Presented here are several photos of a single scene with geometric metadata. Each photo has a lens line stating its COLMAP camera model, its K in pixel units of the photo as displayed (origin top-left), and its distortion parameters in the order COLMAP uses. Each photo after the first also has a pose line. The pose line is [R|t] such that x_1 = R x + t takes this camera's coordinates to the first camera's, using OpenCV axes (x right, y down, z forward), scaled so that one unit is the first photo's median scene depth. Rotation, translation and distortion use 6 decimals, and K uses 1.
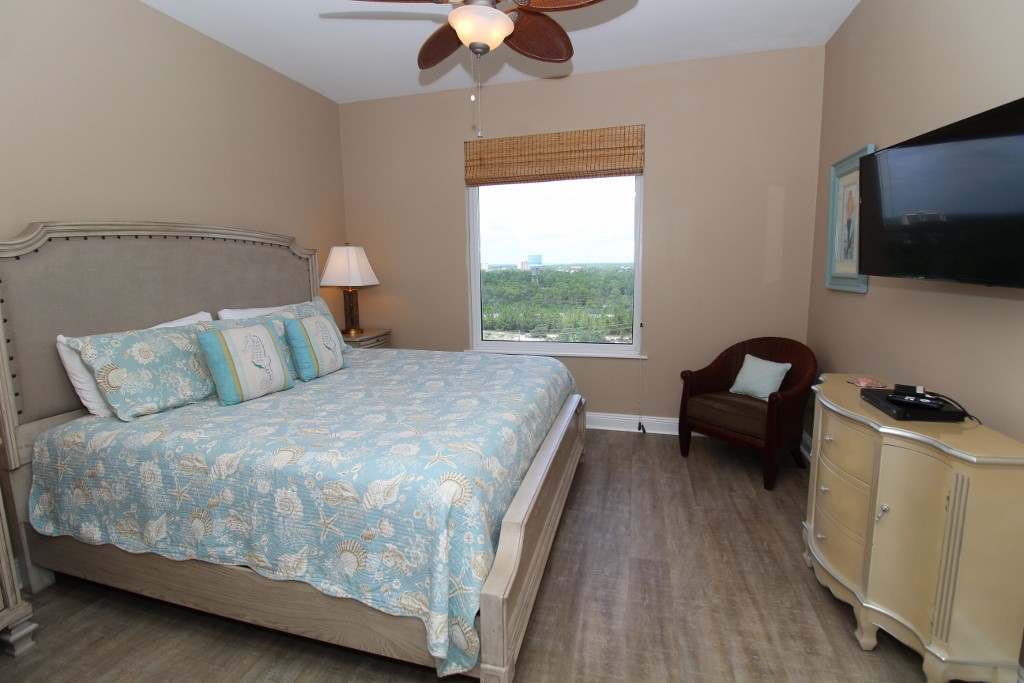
lens RADIAL K [[474.6, 0, 507.2], [0, 474.6, 339.4], [0, 0, 1]] dist [-0.005957, -0.004625]
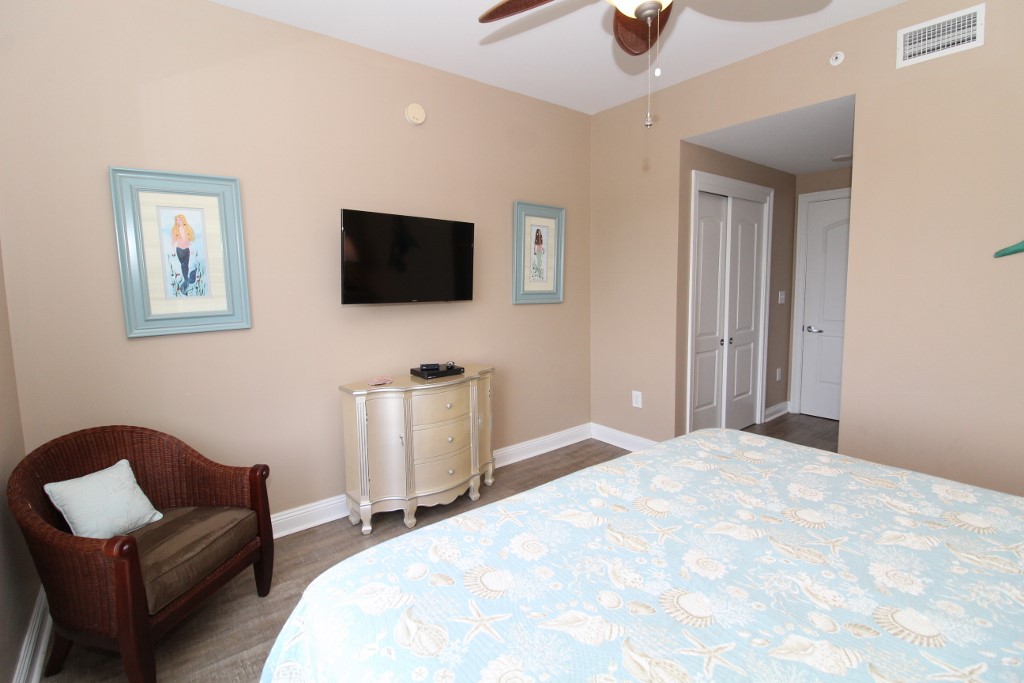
lens RADIAL K [[474.6, 0, 511.7], [0, 474.6, 327.0], [0, 0, 1]] dist [-0.005957, -0.004625]
pose [[-0.813978, -0.031375, 0.580048, -0.245617], [0.117702, 0.968920, 0.217580, -0.230144], [-0.568846, 0.245378, -0.784986, 1.342974]]
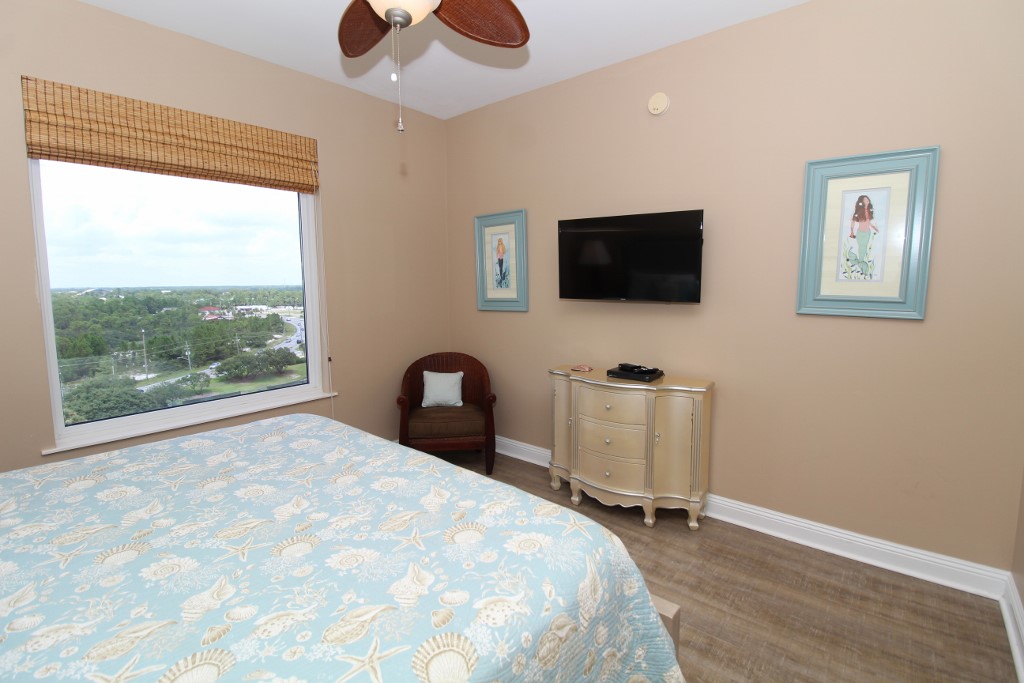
lens RADIAL K [[474.6, 0, 514.7], [0, 474.6, 340.7], [0, 0, 1]] dist [-0.005957, -0.004625]
pose [[0.408481, -0.099425, 0.907336, -0.526300], [0.145125, 0.988479, 0.042982, -0.071511], [-0.901156, 0.114120, 0.418204, 0.406642]]
